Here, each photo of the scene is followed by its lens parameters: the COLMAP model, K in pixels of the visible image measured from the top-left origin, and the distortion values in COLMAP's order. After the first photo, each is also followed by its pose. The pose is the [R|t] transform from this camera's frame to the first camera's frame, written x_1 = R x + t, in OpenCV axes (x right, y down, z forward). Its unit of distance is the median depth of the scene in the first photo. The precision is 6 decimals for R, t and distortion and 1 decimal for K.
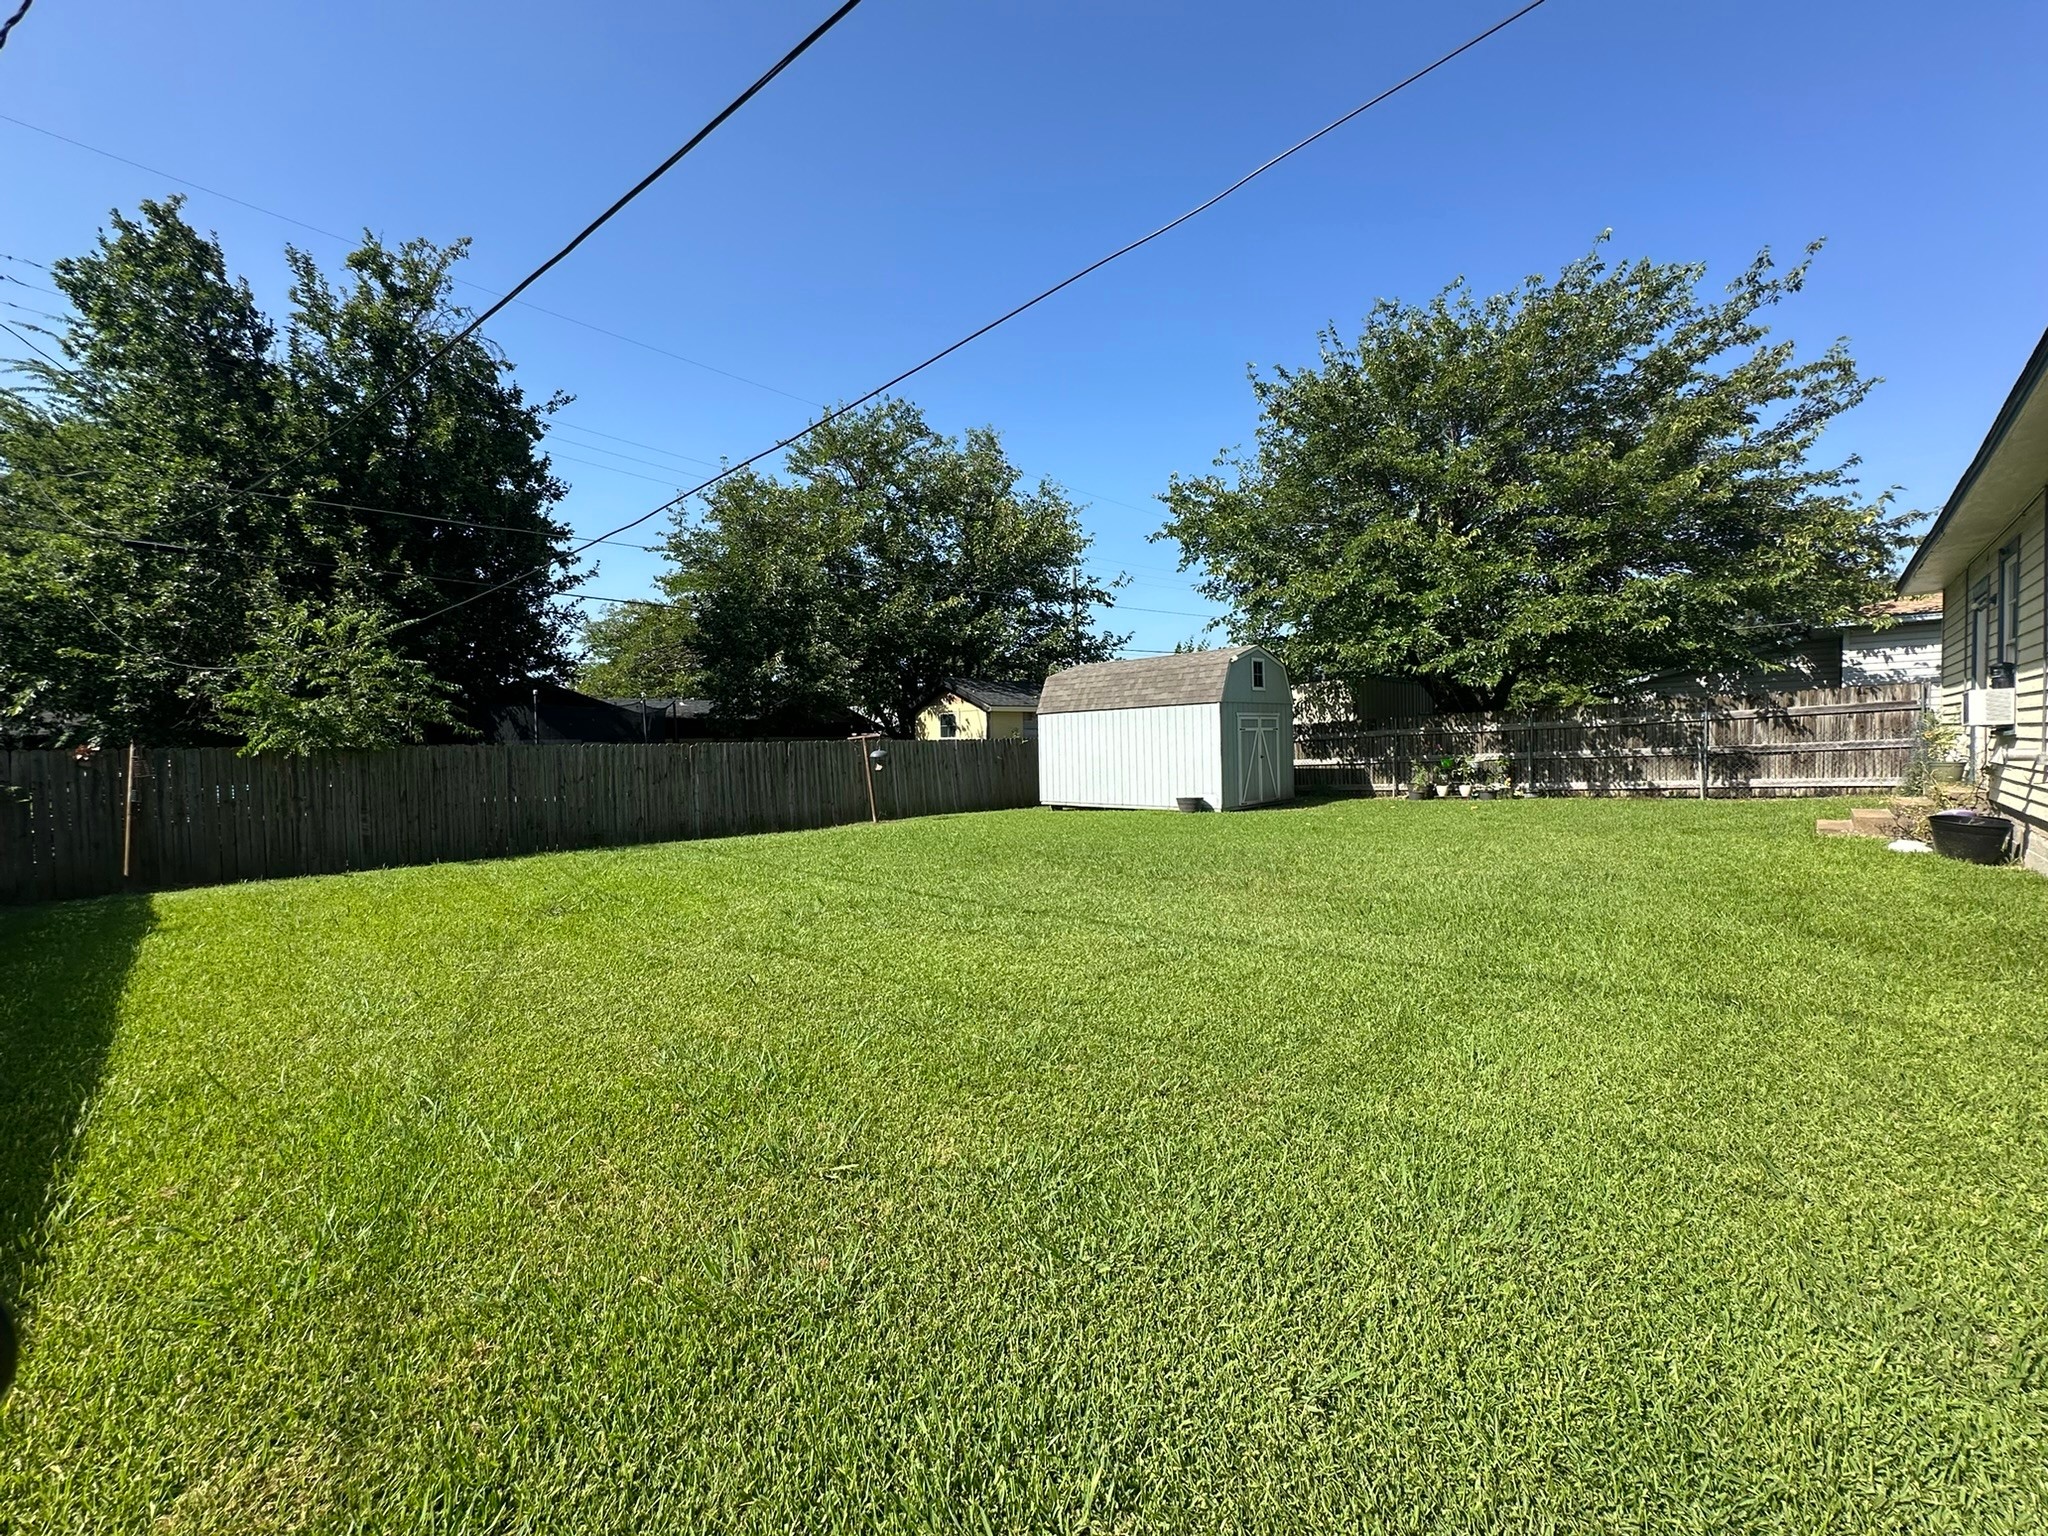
lens RADIAL K [[818.8, 0, 1023.5], [0, 818.8, 777.3], [0, 0, 1]] dist [-0.002439, 0.000031]
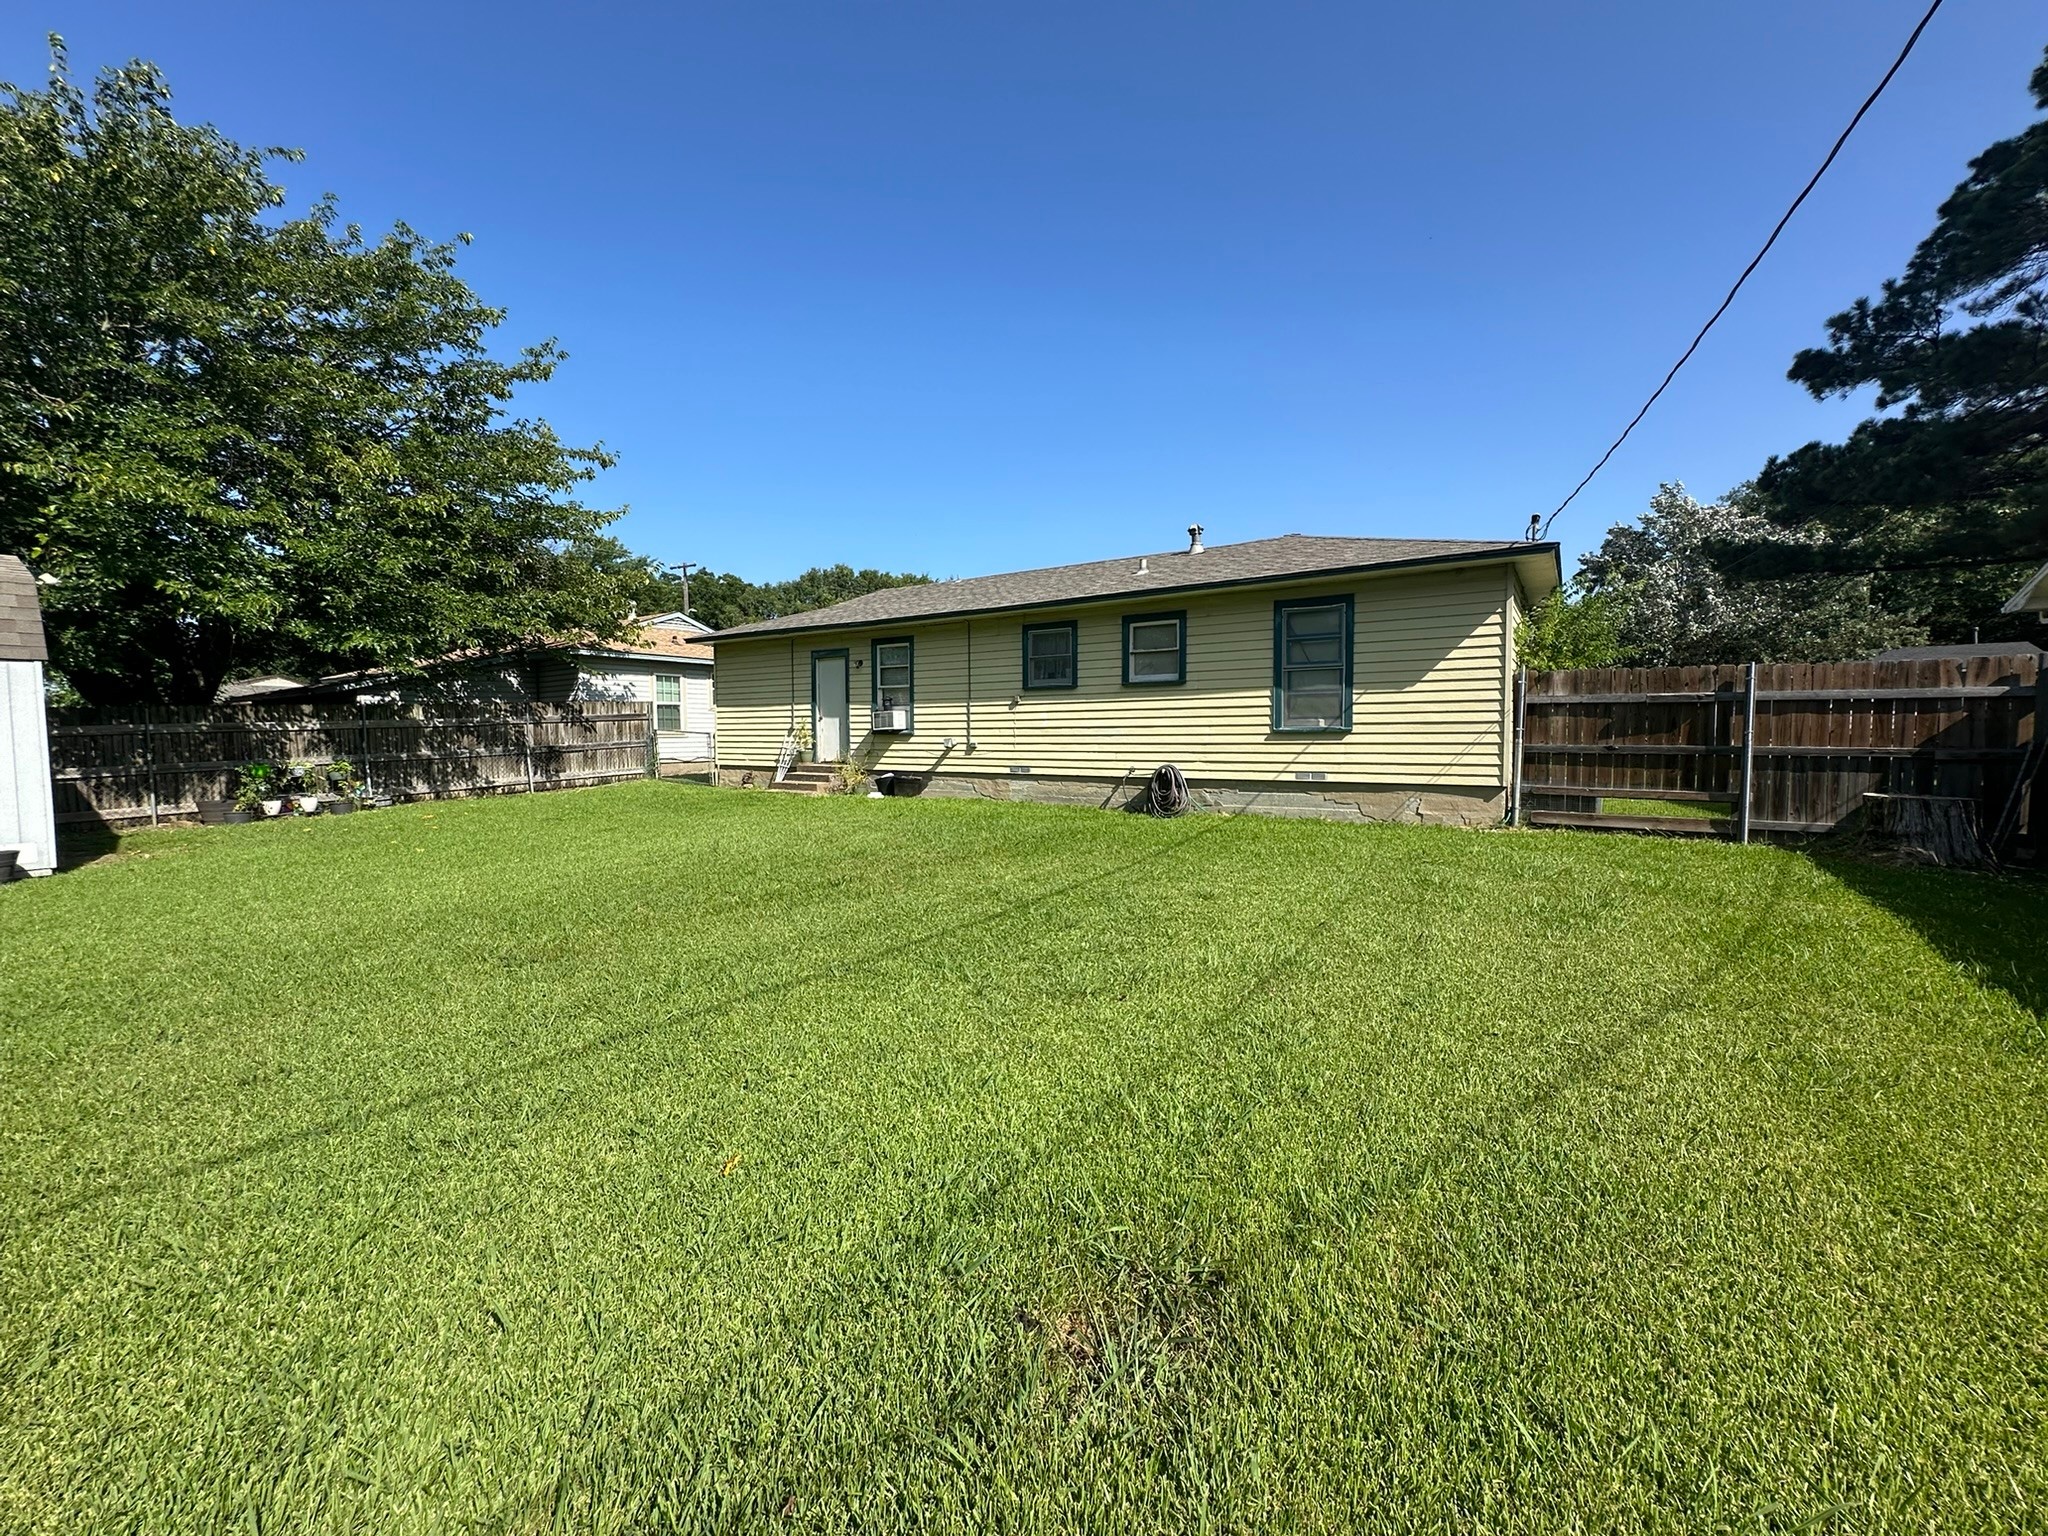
lens RADIAL K [[818.8, 0, 1033.4], [0, 818.8, 759.1], [0, 0, 1]] dist [-0.002439, 0.000031]
pose [[-0.178274, -0.017874, 0.983819, -0.398250], [0.046901, 0.998544, 0.026640, -0.016521], [-0.982863, 0.050892, -0.177176, 0.503625]]
